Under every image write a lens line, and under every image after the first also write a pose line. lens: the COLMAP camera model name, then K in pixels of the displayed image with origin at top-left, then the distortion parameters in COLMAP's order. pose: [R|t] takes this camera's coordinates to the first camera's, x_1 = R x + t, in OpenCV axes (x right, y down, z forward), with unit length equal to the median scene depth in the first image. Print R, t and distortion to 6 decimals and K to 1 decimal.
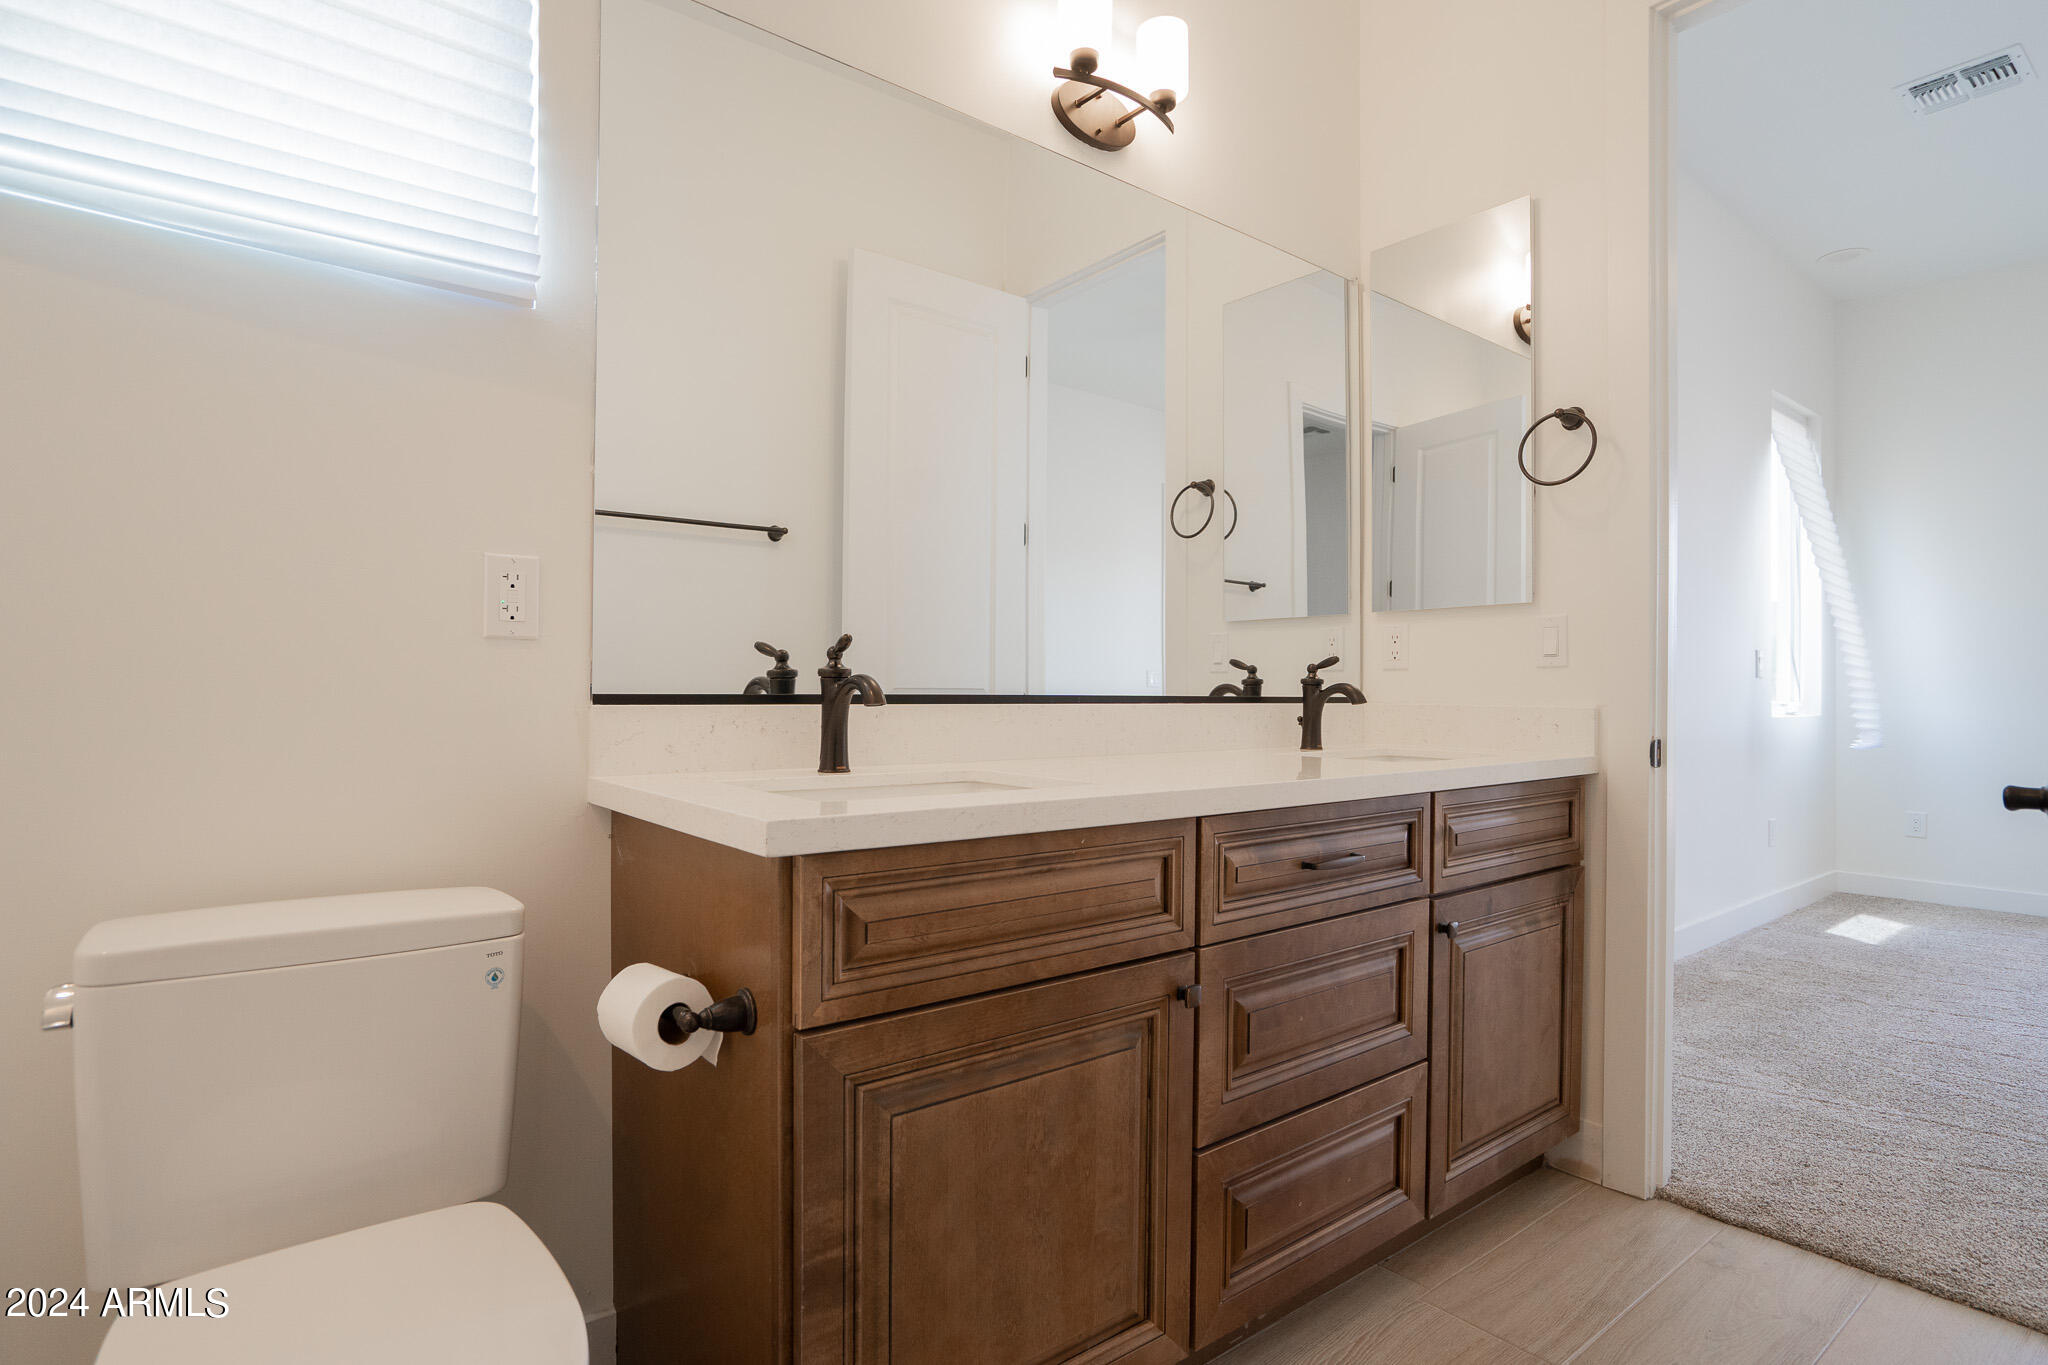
lens RADIAL K [[1052.3, 0, 1021.3], [0, 1052.3, 680.9], [0, 0, 1]] dist [-0.010046, -0.000129]
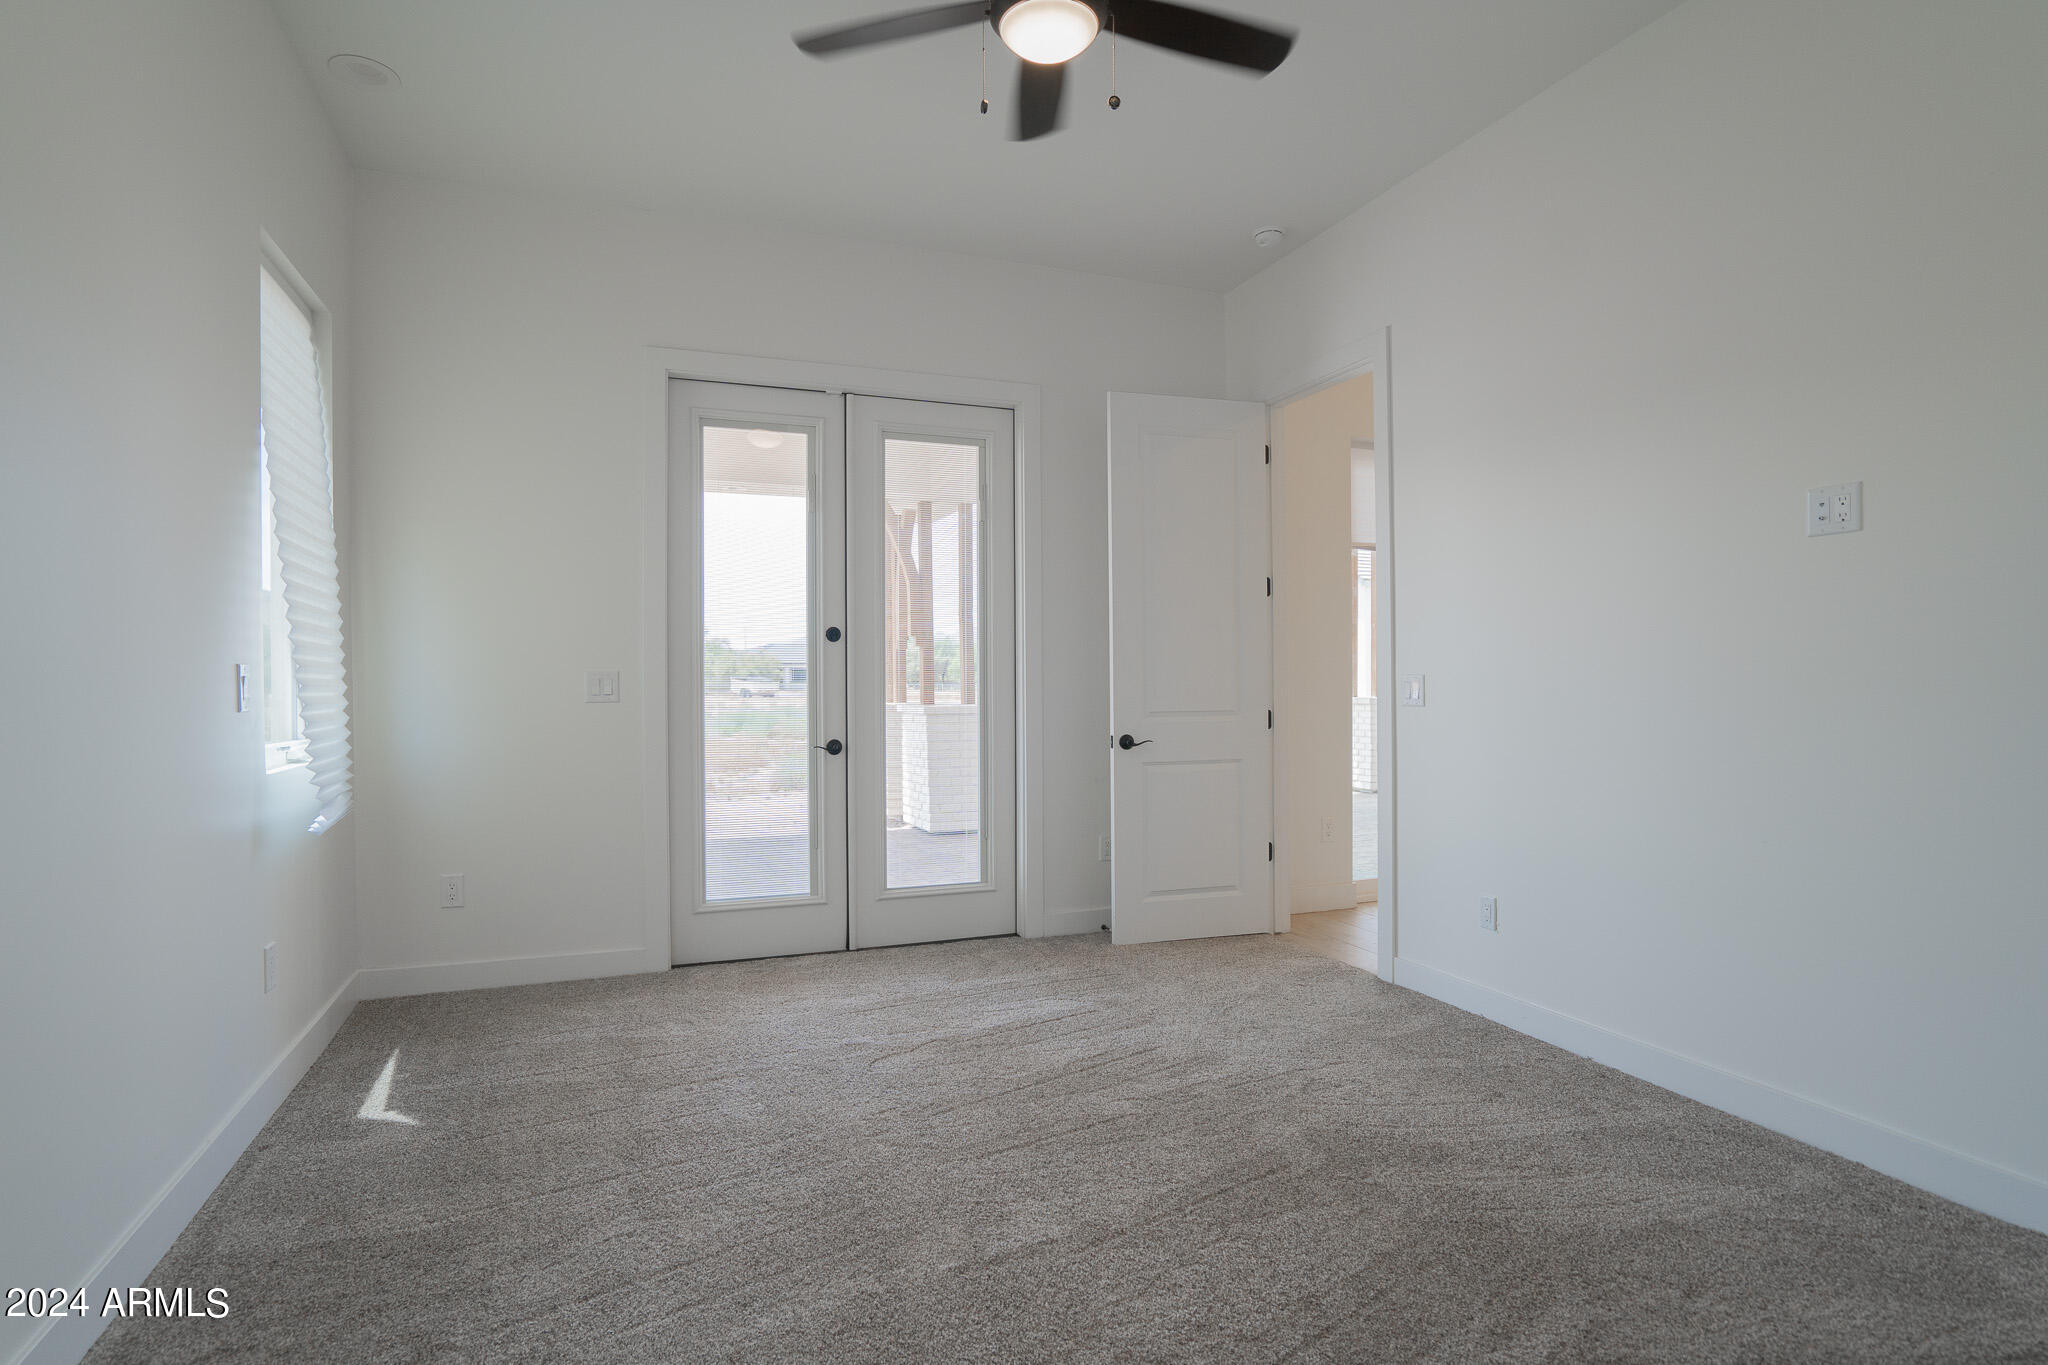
lens RADIAL K [[1052.3, 0, 1027.5], [0, 1052.3, 678.6], [0, 0, 1]] dist [-0.010046, -0.000129]
pose [[0.304170, -0.004685, 0.952606, 0.545815], [0.013926, 0.999903, 0.000471, -0.029969], [-0.952516, 0.013123, 0.304206, 0.783145]]
